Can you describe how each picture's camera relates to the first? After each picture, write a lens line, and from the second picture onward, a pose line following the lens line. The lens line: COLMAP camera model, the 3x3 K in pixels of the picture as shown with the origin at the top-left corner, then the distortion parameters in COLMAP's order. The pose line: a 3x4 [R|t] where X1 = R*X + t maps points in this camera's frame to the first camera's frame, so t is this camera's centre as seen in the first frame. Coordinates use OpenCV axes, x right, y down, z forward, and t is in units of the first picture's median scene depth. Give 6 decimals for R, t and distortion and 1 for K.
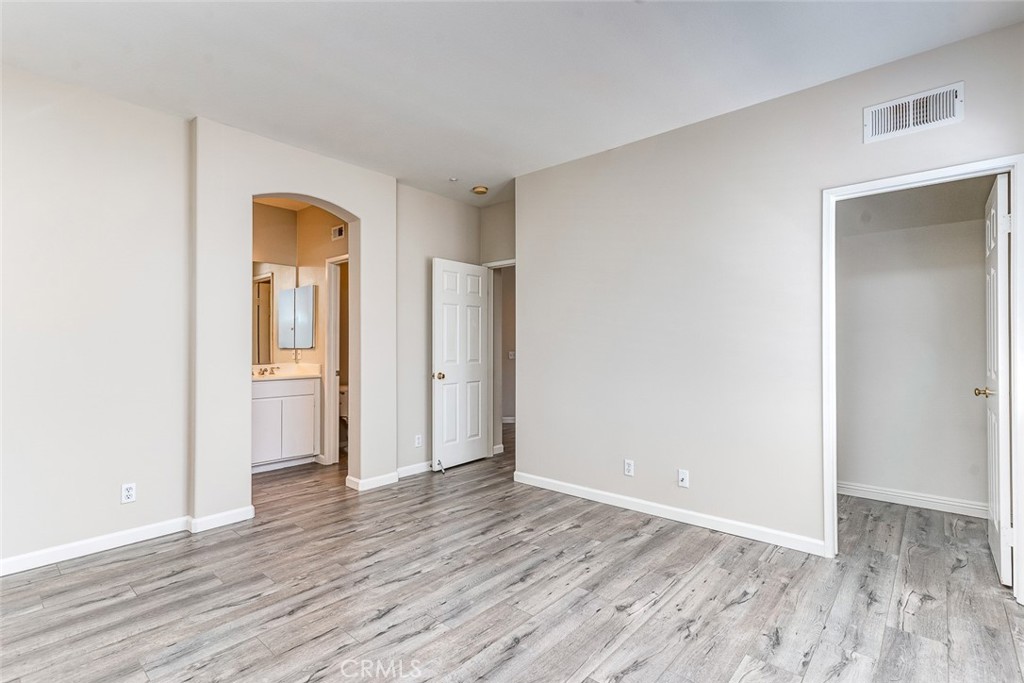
lens RADIAL K [[496.3, 0, 512.9], [0, 496.3, 338.3], [0, 0, 1]] dist [0.013657, 0.000140]
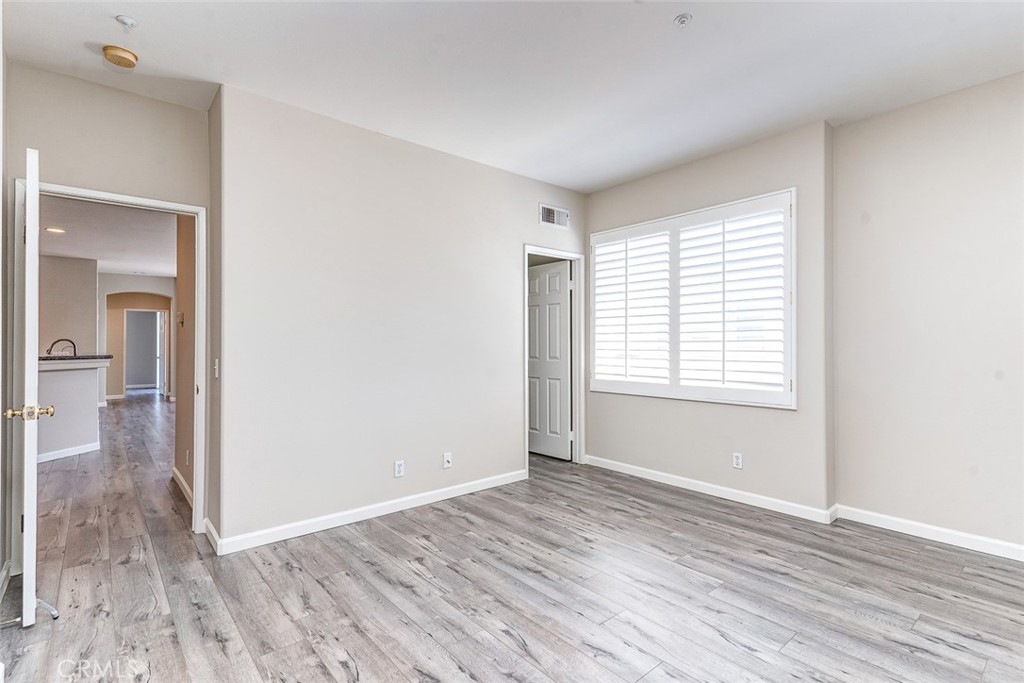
lens RADIAL K [[496.3, 0, 511.9], [0, 496.3, 343.7], [0, 0, 1]] dist [0.013657, 0.000140]
pose [[0.119293, 0.002035, 0.992857, -0.978965], [-0.012070, 0.999927, -0.000600, 0.013957], [-0.992786, -0.011912, 0.119309, 0.905974]]
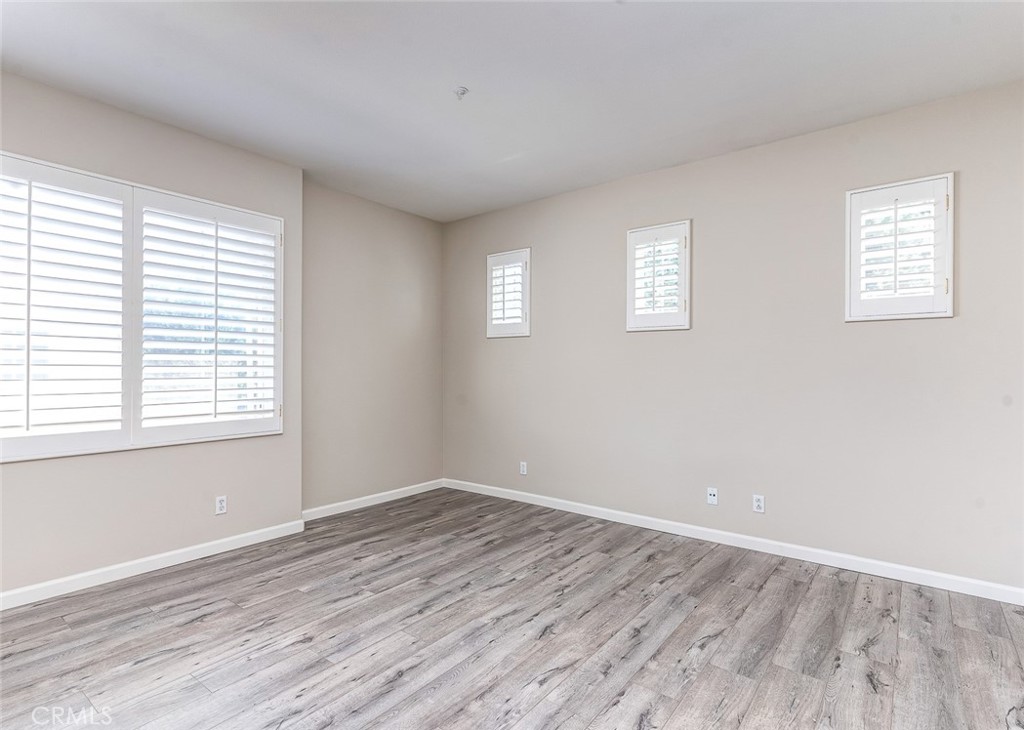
lens RADIAL K [[507.9, 0, 505.1], [0, 507.9, 363.3], [0, 0, 1]] dist [0.014840, 0.000700]
pose [[-0.997104, -0.000459, -0.076054, -0.080074], [0.001428, 0.999692, -0.024759, 0.022830], [0.076042, -0.024796, -0.996796, 1.758356]]
